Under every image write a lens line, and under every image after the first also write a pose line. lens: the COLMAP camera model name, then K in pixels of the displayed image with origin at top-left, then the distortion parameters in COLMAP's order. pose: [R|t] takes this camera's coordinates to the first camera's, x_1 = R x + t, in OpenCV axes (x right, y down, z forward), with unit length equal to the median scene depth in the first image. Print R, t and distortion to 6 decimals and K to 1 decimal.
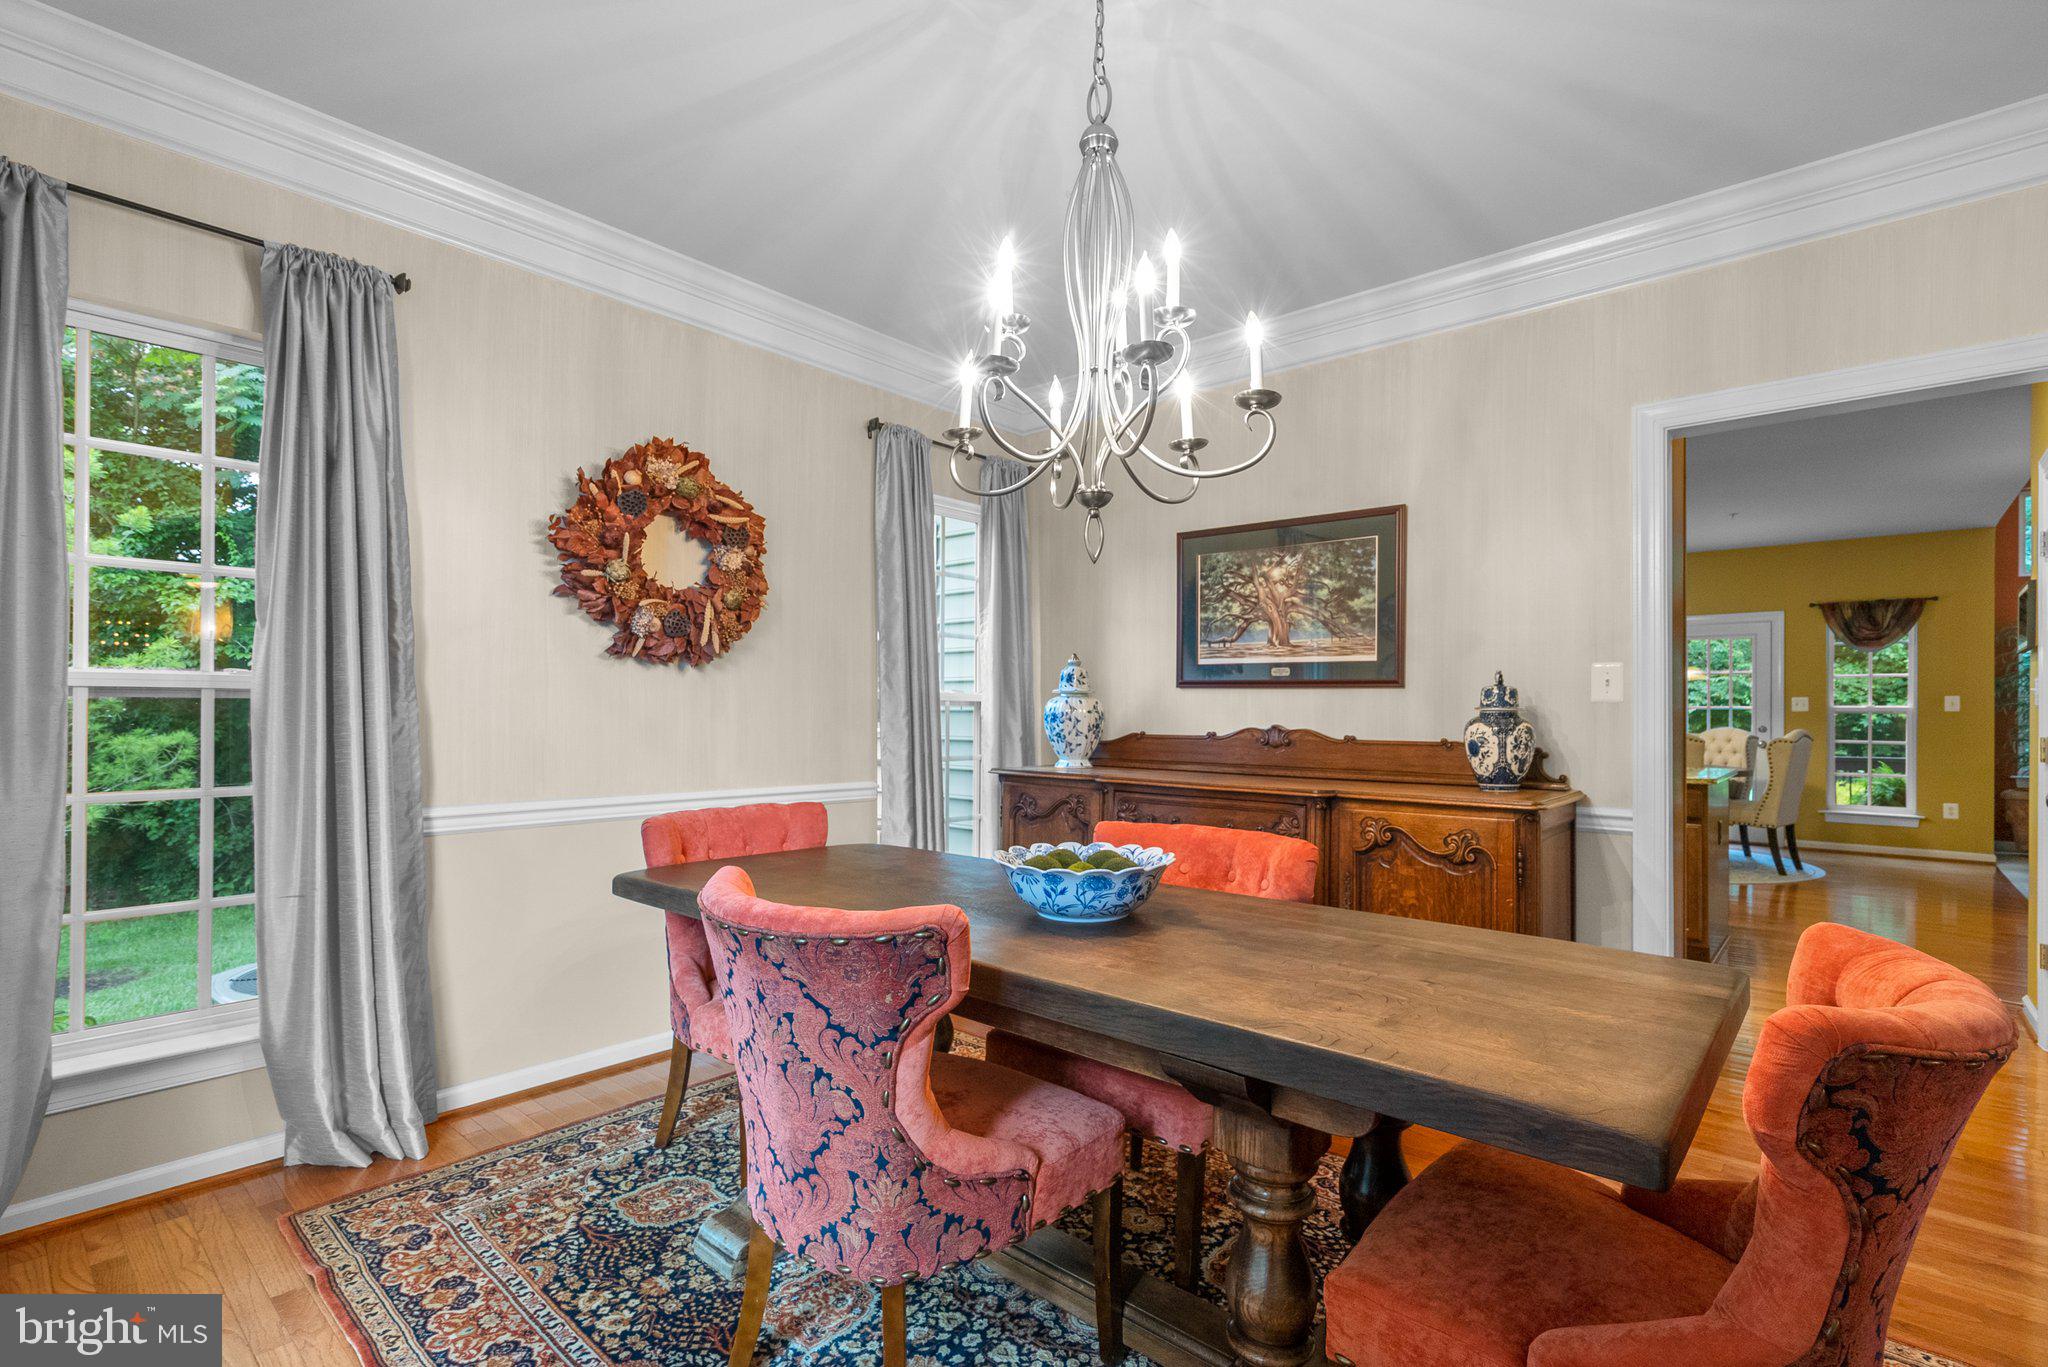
lens RADIAL K [[945.3, 0, 1023.6], [0, 945.3, 693.7], [0, 0, 1]] dist [0.000828, 0.001416]
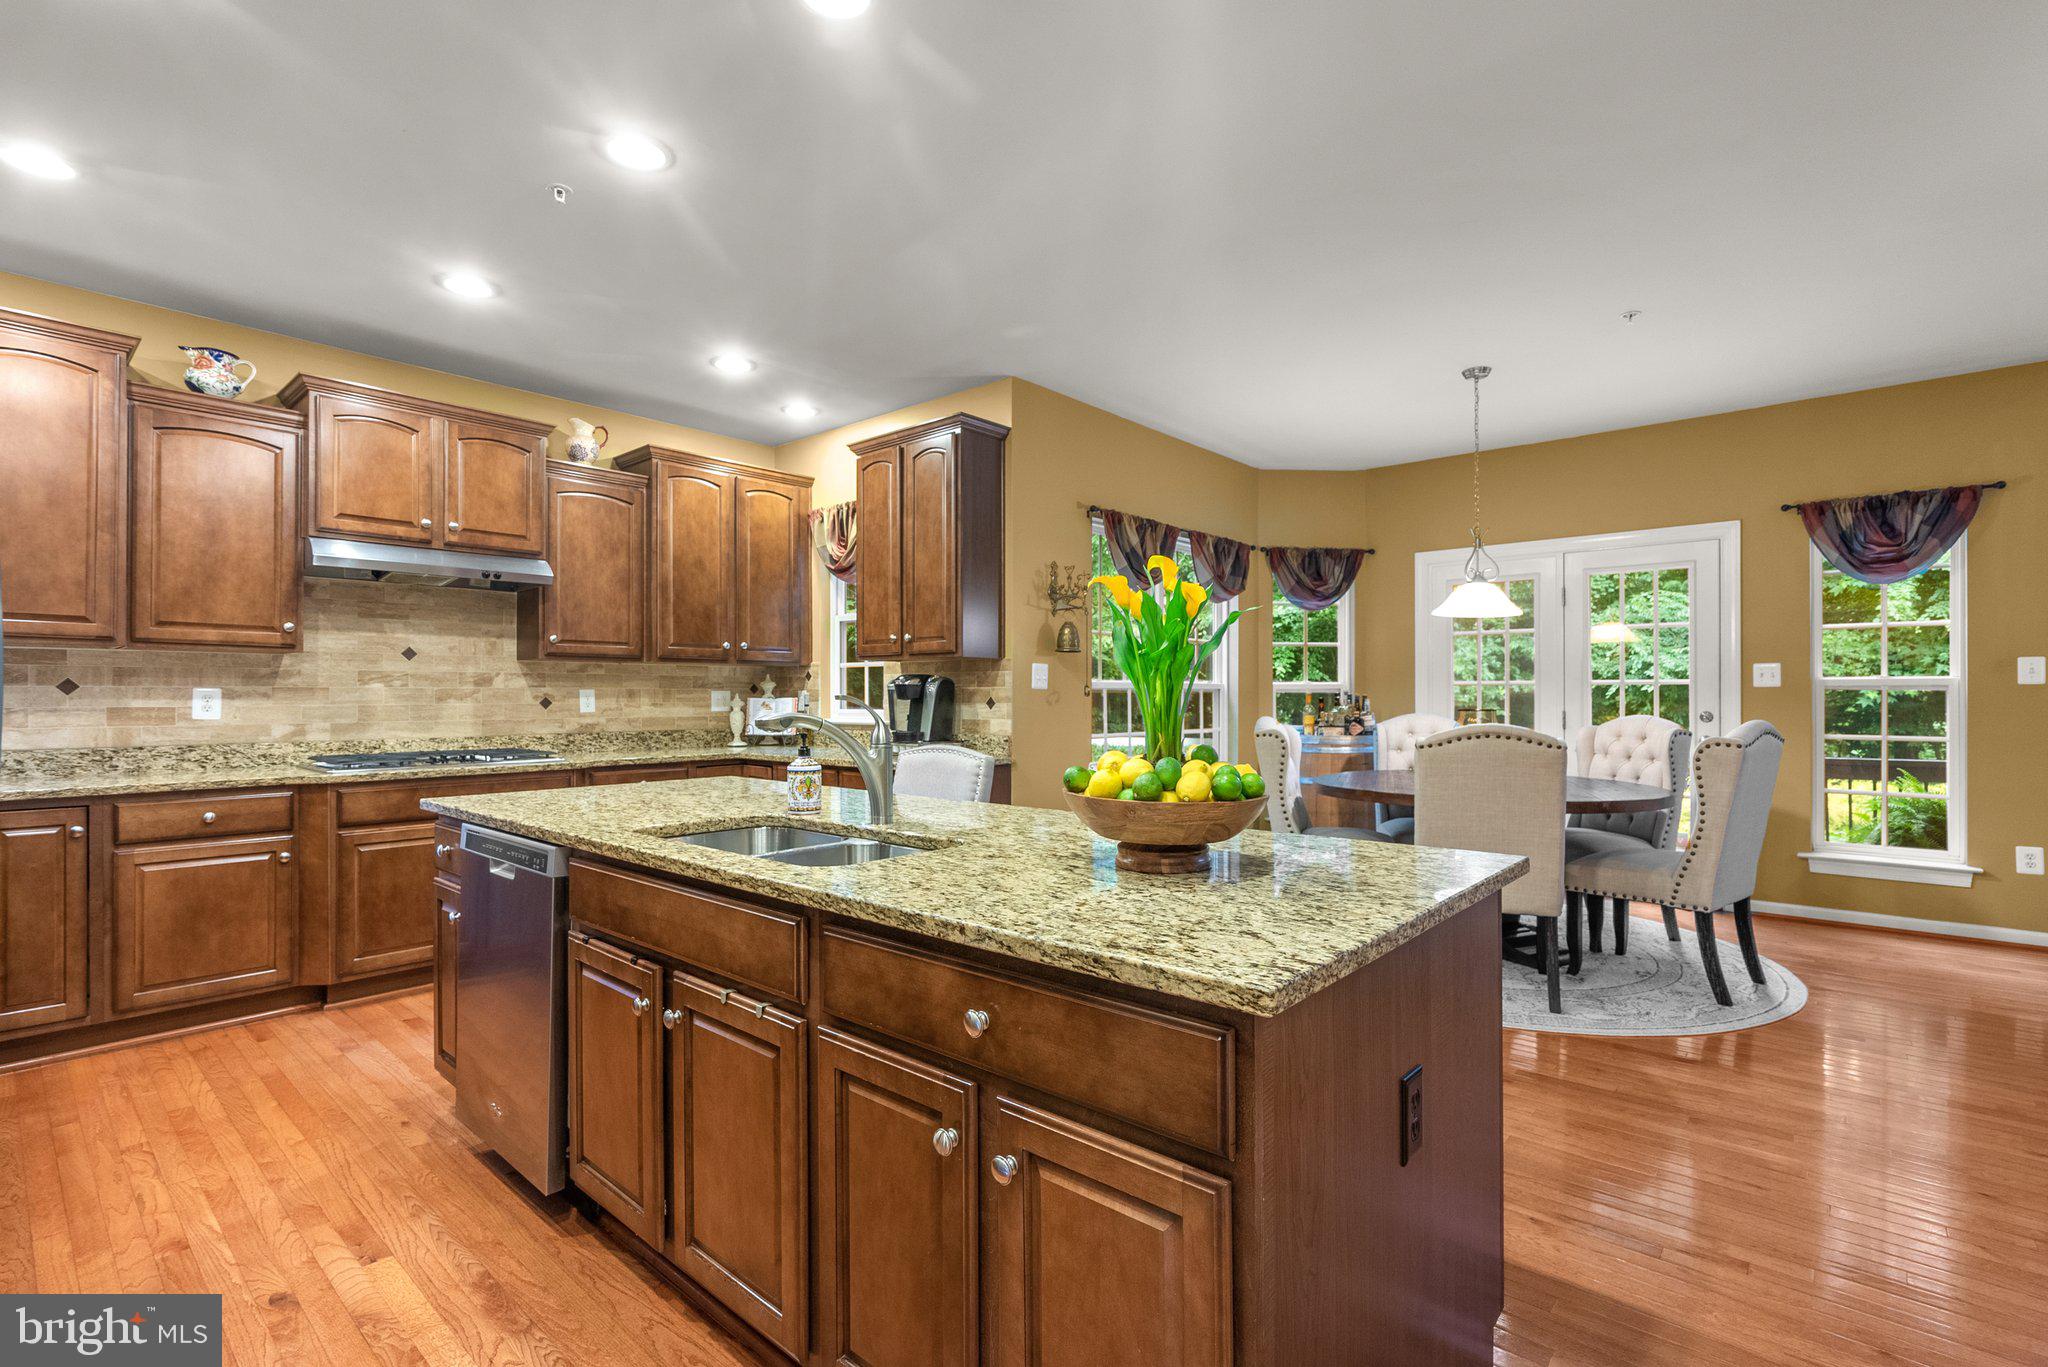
lens RADIAL K [[945.3, 0, 1023.3], [0, 945.3, 684.9], [0, 0, 1]] dist [0.000828, 0.001416]
pose [[0.999943, -0.009258, 0.005372, 0.356854], [0.009235, 0.999948, 0.004373, 0.010582], [-0.005412, -0.004323, 0.999976, 0.415793]]
